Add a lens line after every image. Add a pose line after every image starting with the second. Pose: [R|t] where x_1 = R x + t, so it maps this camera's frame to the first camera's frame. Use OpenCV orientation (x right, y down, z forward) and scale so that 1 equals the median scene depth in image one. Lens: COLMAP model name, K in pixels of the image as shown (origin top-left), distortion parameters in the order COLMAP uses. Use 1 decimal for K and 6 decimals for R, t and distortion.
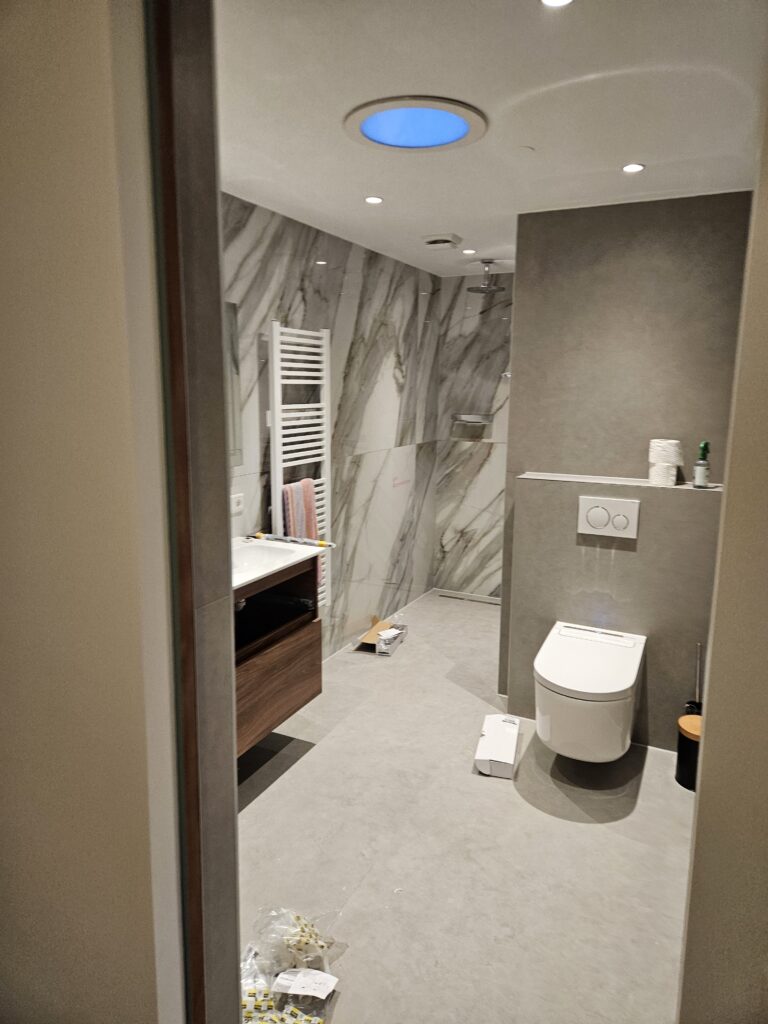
lens RADIAL K [[692.1, 0, 373.2], [0, 692.1, 493.6], [0, 0, 1]] dist [0.062163, -0.046776]
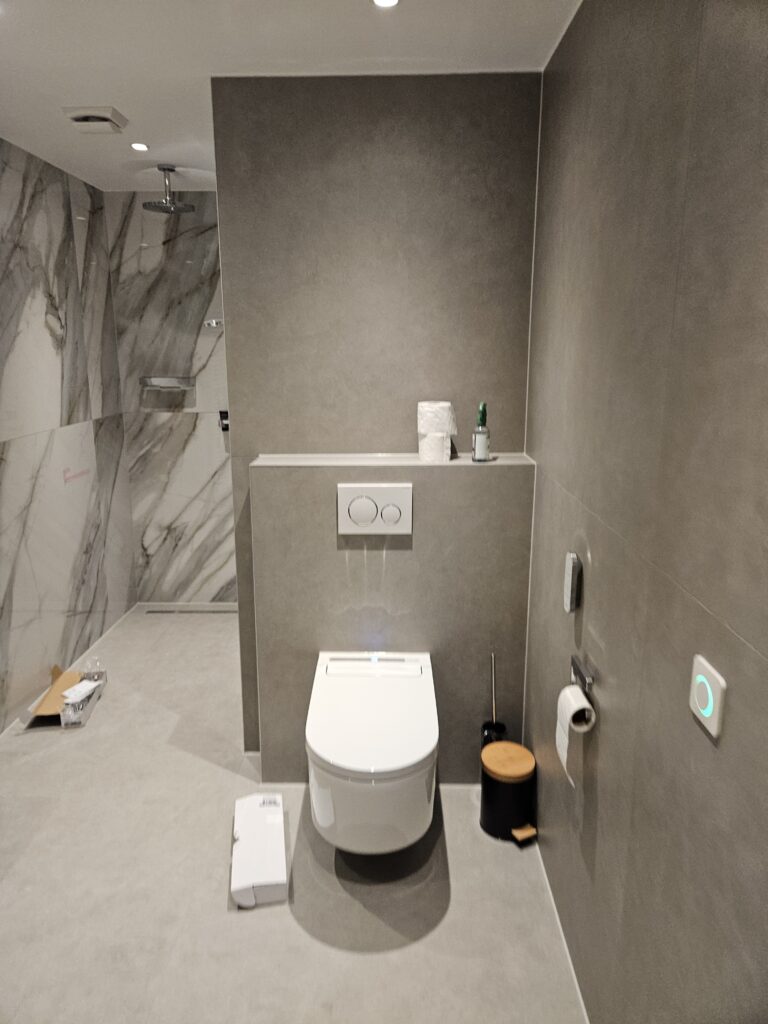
lens RADIAL K [[692.1, 0, 373.2], [0, 692.1, 493.6], [0, 0, 1]] dist [0.062163, -0.046776]
pose [[0.905147, -0.103355, 0.412343, 0.020037], [0.080832, 0.994142, 0.071748, -0.026291], [-0.417343, -0.031612, 0.908199, 0.229713]]
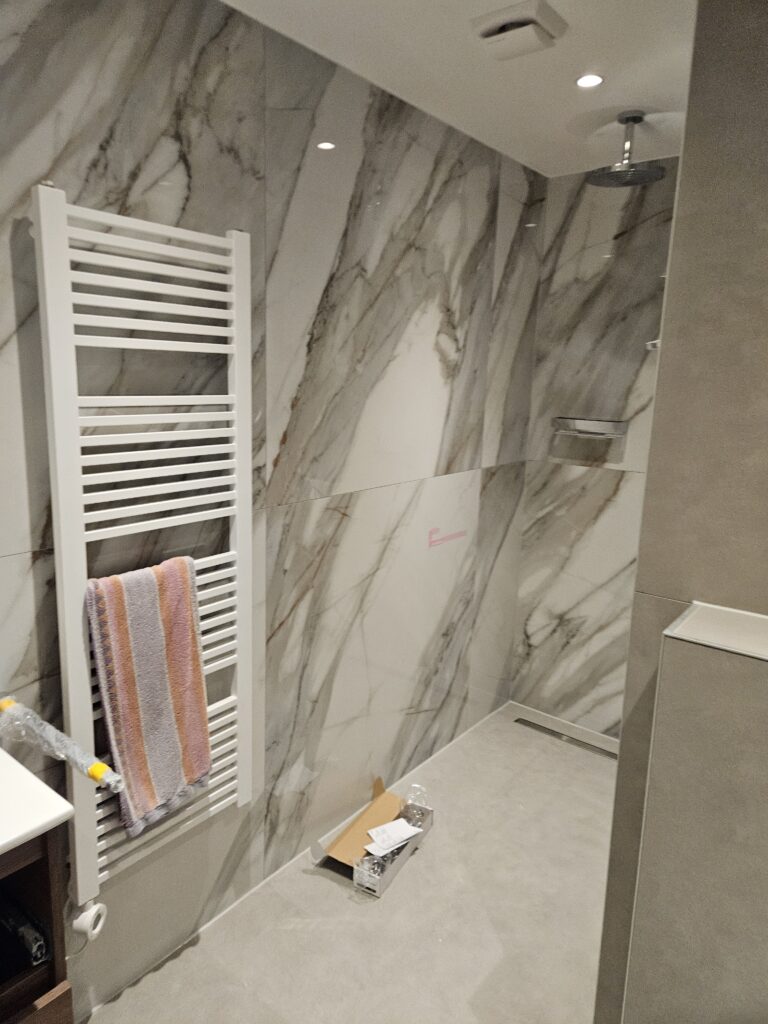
lens RADIAL K [[681.9, 0, 369.2], [0, 681.9, 496.7], [0, 0, 1]] dist [0.065663, -0.049359]
pose [[0.977905, 0.054750, -0.201752, 0.099533], [-0.050229, 0.998360, 0.027465, -0.068286], [0.202925, -0.016725, 0.979052, 0.488937]]
